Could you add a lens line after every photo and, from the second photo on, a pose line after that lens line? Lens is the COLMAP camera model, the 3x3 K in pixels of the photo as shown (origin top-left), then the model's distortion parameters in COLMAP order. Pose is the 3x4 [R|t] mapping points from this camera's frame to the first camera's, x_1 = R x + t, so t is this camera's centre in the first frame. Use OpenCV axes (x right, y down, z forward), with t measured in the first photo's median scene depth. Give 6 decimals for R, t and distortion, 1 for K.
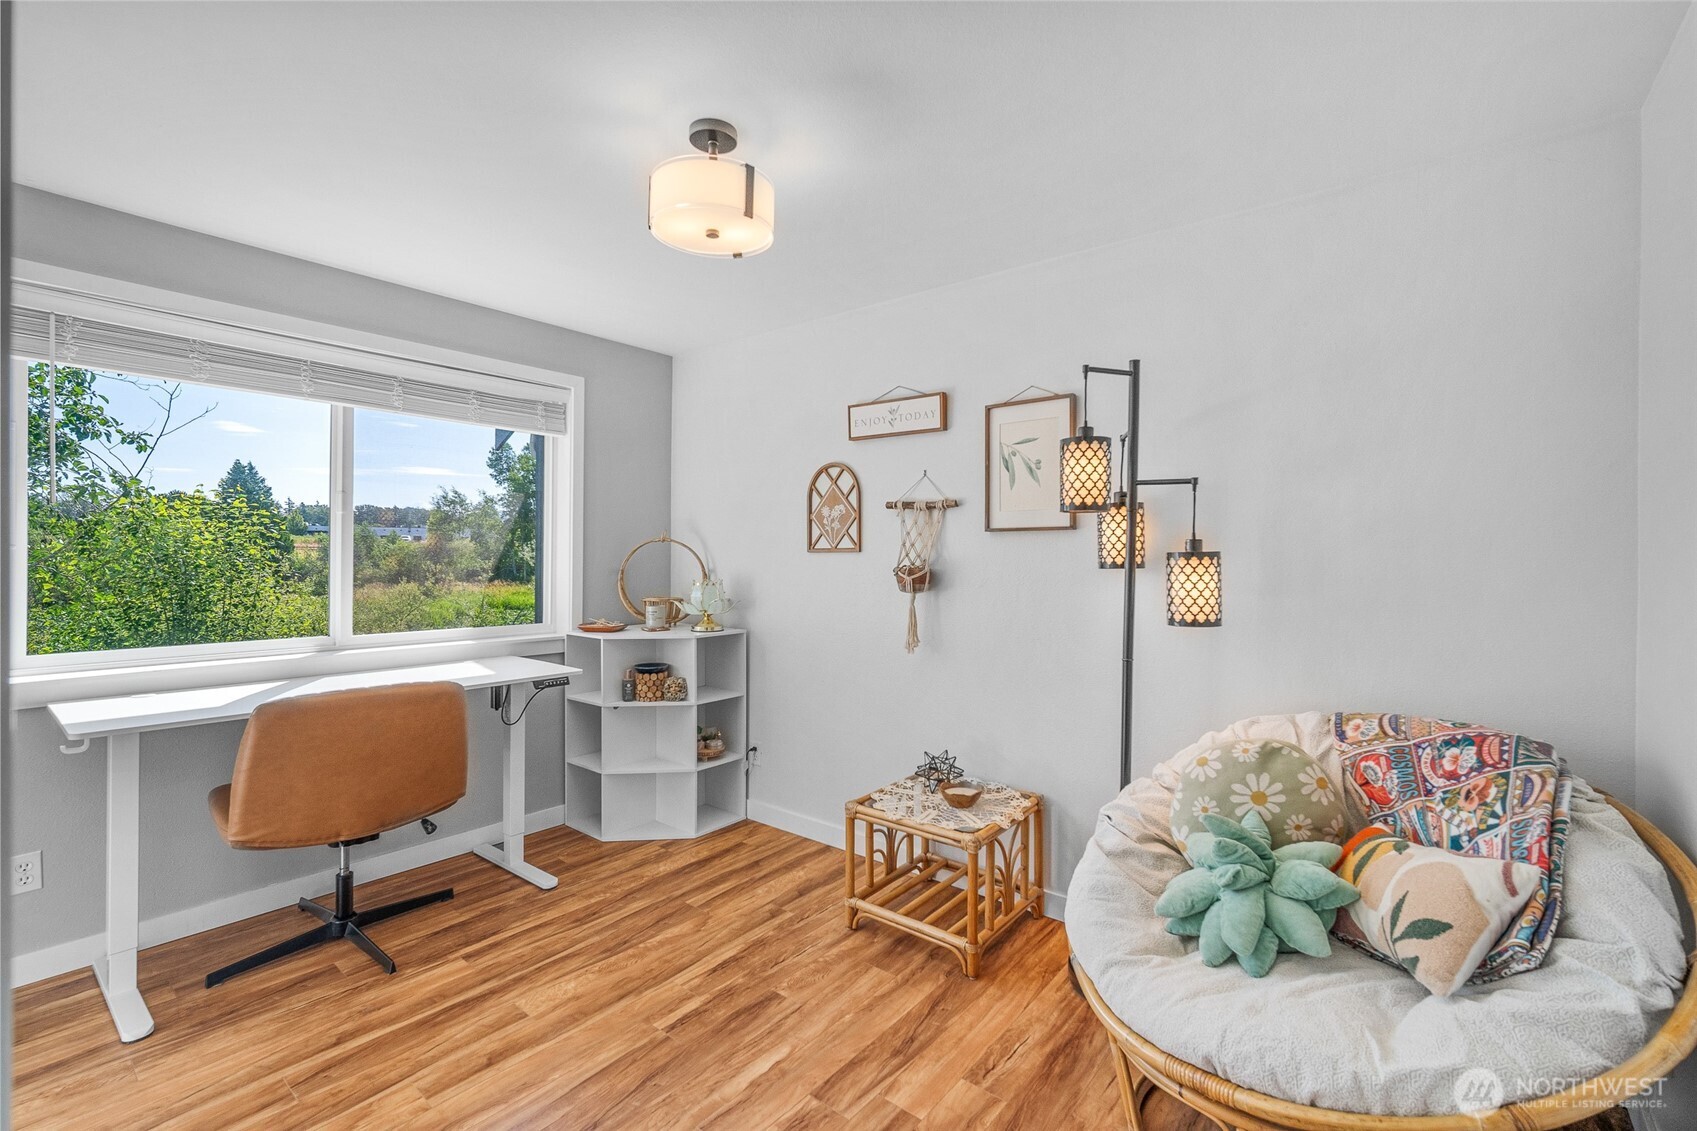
lens RADIAL K [[737.1, 0, 849.2], [0, 737.1, 557.5], [0, 0, 1]] dist [-0.014316, 0.004935]
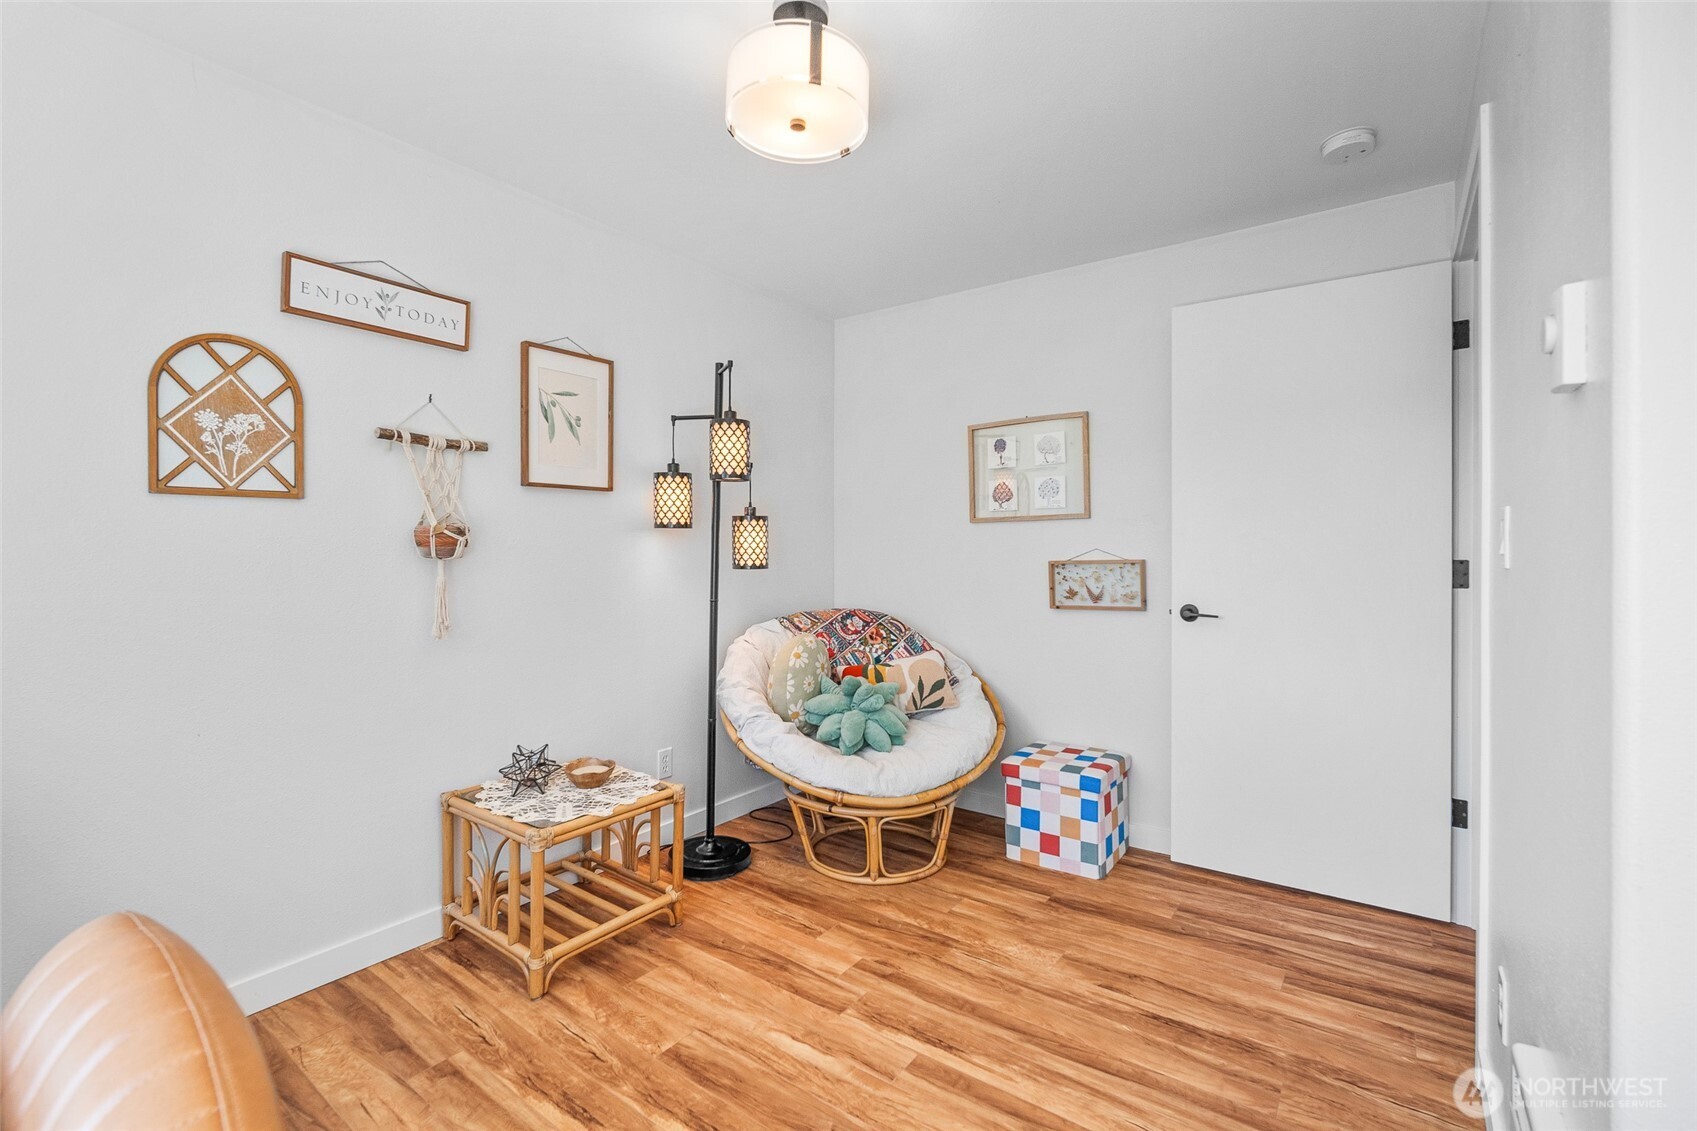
lens RADIAL K [[737.1, 0, 849.2], [0, 737.1, 557.5], [0, 0, 1]] dist [-0.014316, 0.004935]
pose [[-0.042630, -0.014423, 0.998987, -0.714596], [0.004067, 0.999885, 0.014610, 0.039570], [-0.999083, 0.004686, -0.042567, 0.668655]]
